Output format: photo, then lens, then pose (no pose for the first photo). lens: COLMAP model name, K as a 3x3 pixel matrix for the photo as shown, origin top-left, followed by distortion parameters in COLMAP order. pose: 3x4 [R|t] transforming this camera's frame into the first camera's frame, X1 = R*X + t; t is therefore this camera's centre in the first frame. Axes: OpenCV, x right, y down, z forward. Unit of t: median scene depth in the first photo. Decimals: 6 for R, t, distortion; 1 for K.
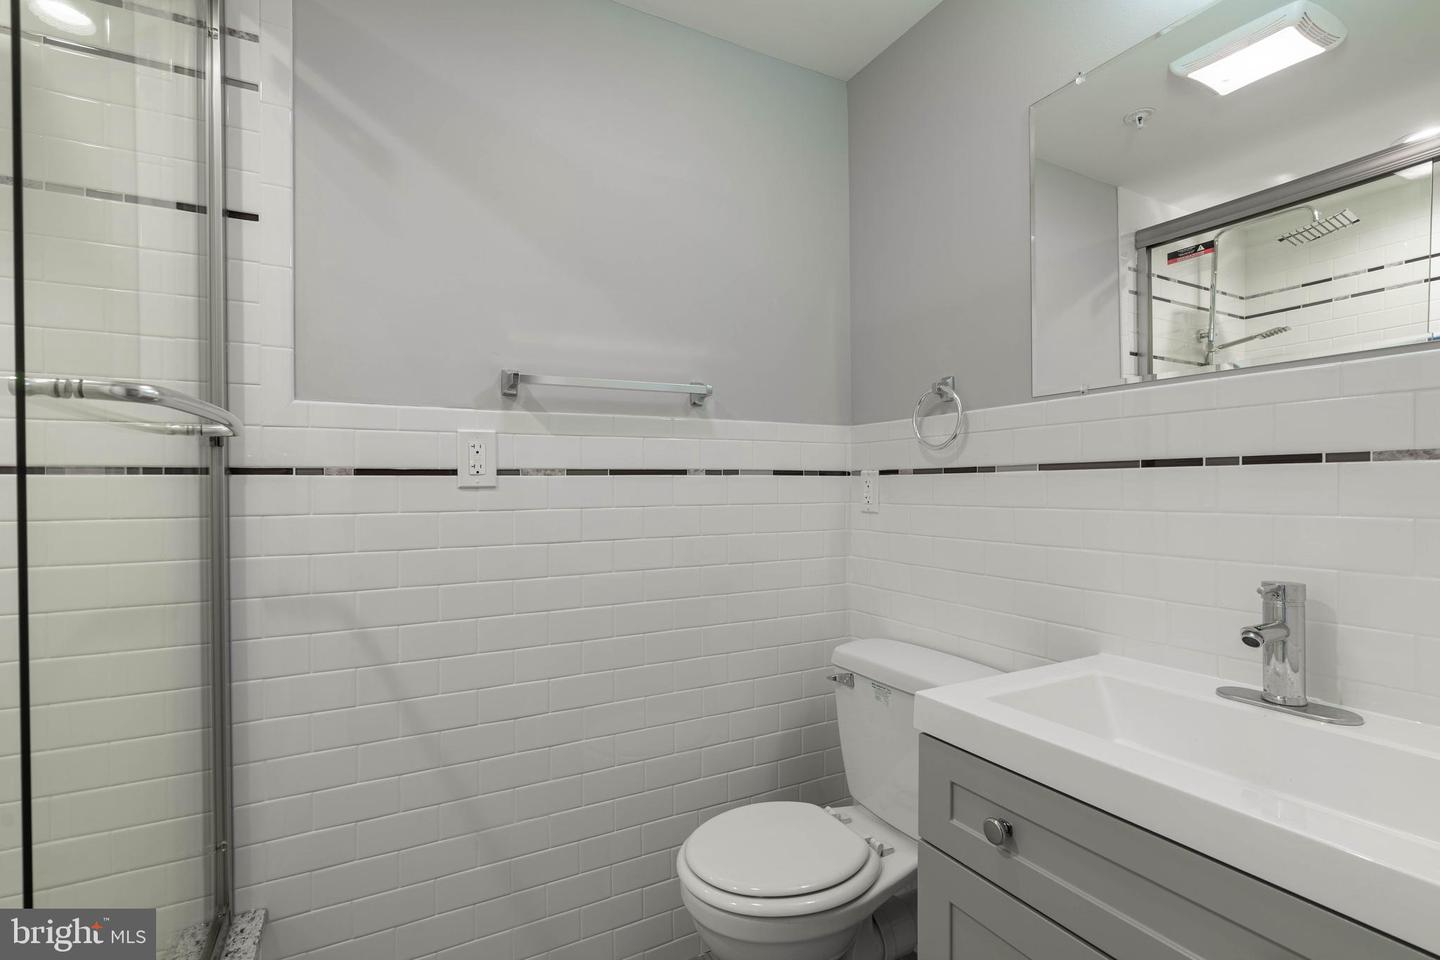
lens RADIAL K [[652.1, 0, 718.4], [0, 652.1, 489.0], [0, 0, 1]] dist [-0.001956, 0.000916]
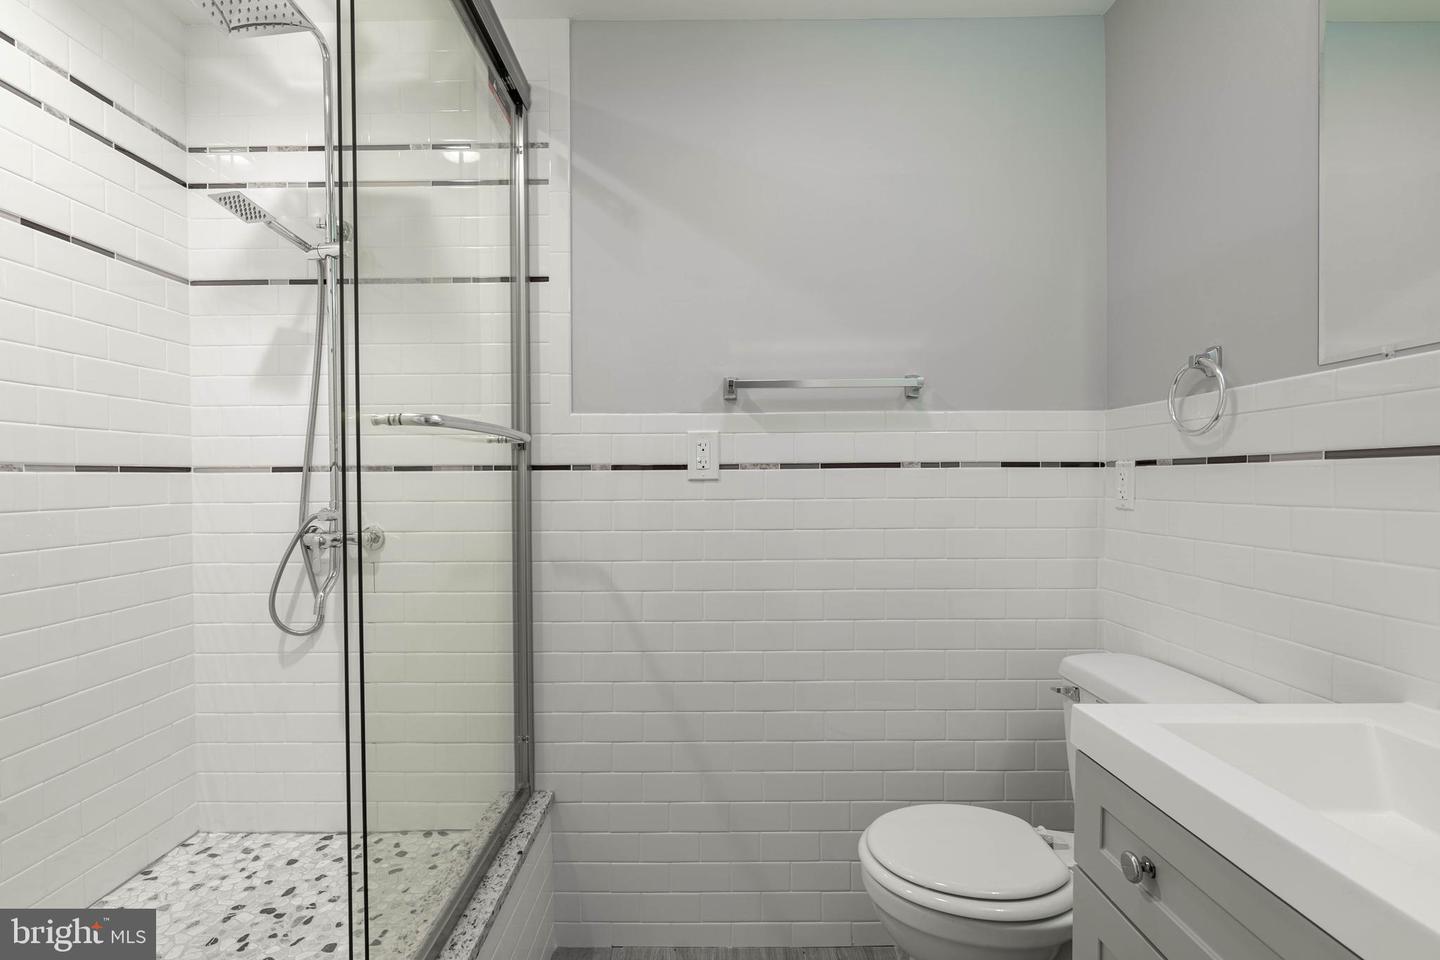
lens RADIAL K [[652.1, 0, 718.4], [0, 652.1, 489.0], [0, 0, 1]] dist [-0.001956, 0.000916]
pose [[0.885104, 0.007535, -0.465332, 0.199747], [-0.002486, 0.999931, 0.011462, 0.000363], [0.465386, -0.008989, 0.885062, -0.026231]]
